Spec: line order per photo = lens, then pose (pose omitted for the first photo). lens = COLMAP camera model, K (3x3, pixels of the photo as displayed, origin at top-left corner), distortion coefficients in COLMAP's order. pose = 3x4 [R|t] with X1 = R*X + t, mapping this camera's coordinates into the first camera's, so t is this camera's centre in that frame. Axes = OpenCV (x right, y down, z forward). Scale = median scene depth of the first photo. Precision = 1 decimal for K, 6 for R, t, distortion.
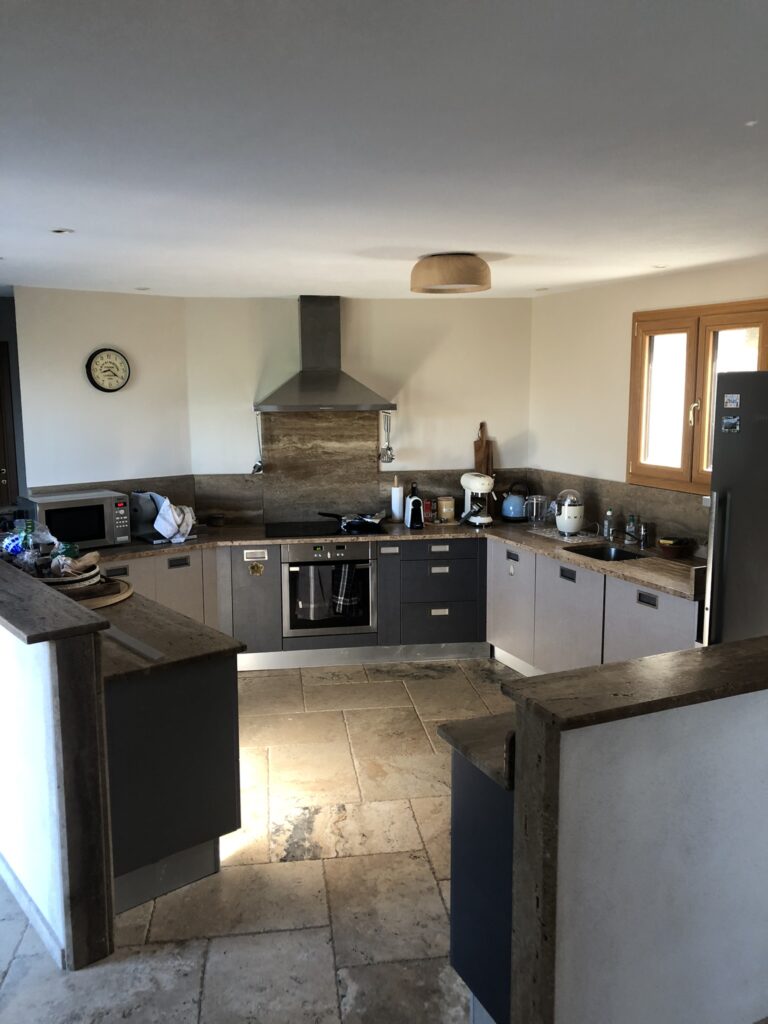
lens RADIAL K [[829.1, 0, 384.0], [0, 829.1, 512.0], [0, 0, 1]] dist [0.002745, 0.001469]
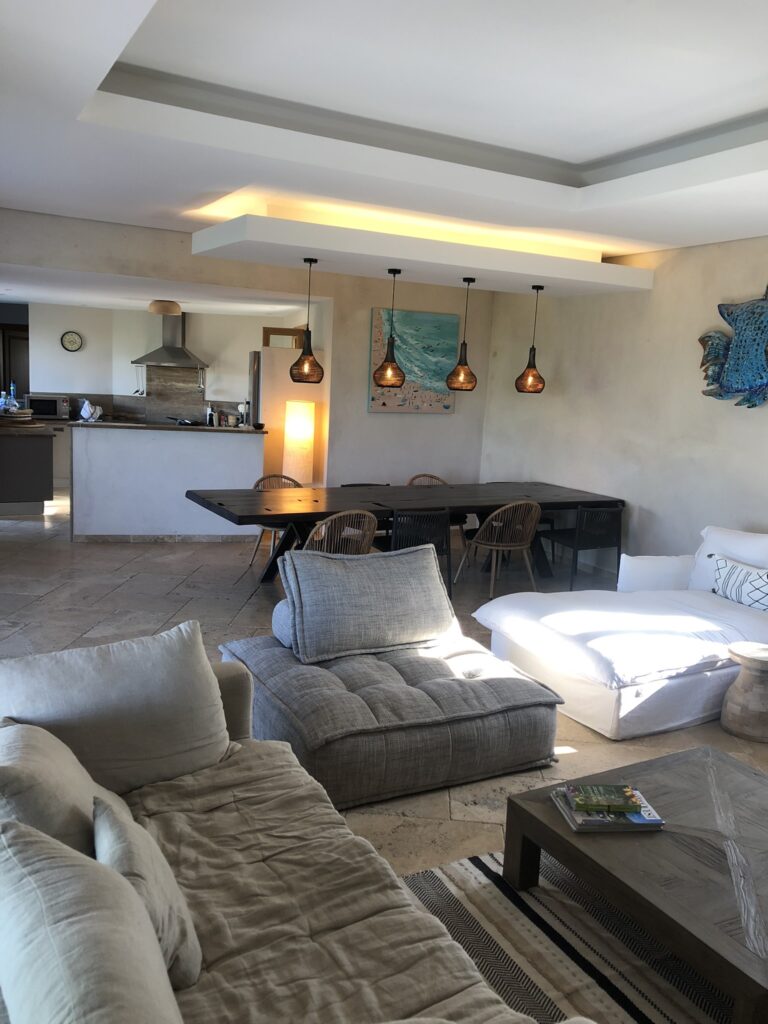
lens RADIAL K [[829.1, 0, 384.0], [0, 829.1, 512.0], [0, 0, 1]] dist [0.002745, 0.001469]
pose [[0.980838, 0.088829, -0.173393, 0.809046], [-0.087343, 0.996047, 0.016200, 0.152694], [0.174147, -0.000745, 0.984719, -0.907274]]
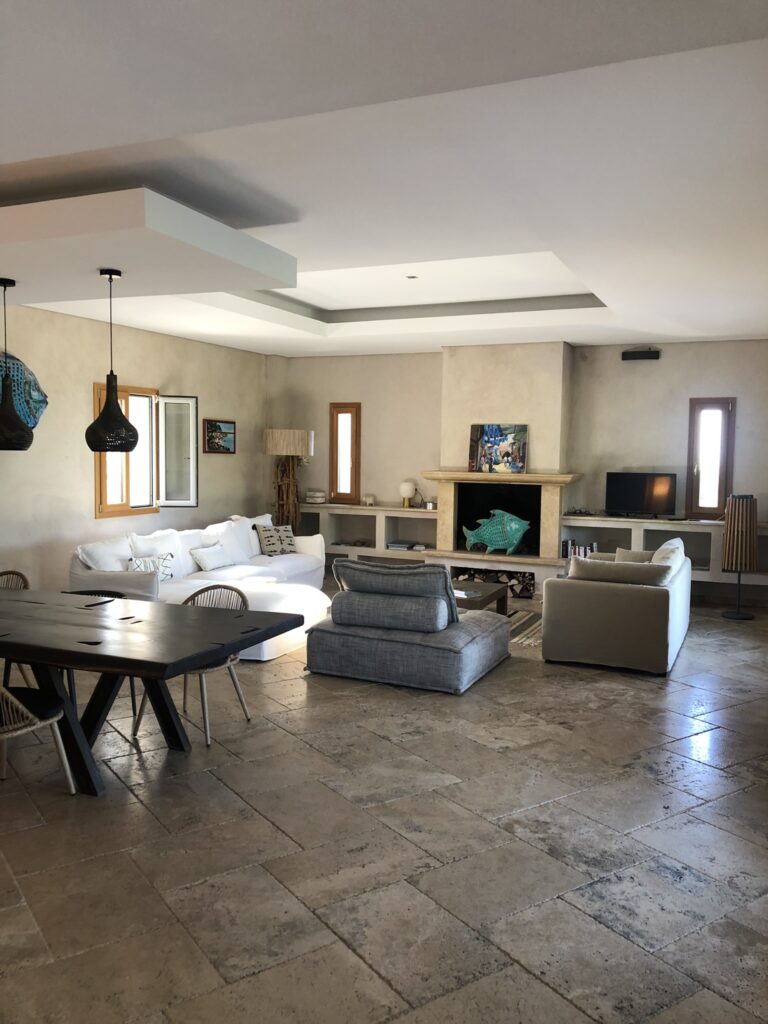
lens RADIAL K [[829.1, 0, 384.0], [0, 829.1, 512.0], [0, 0, 1]] dist [0.002745, 0.001469]
pose [[-0.452893, -0.066679, 0.889068, -0.672435], [0.125157, 0.982570, 0.137447, -0.073010], [-0.882737, 0.173521, -0.436653, 0.715408]]
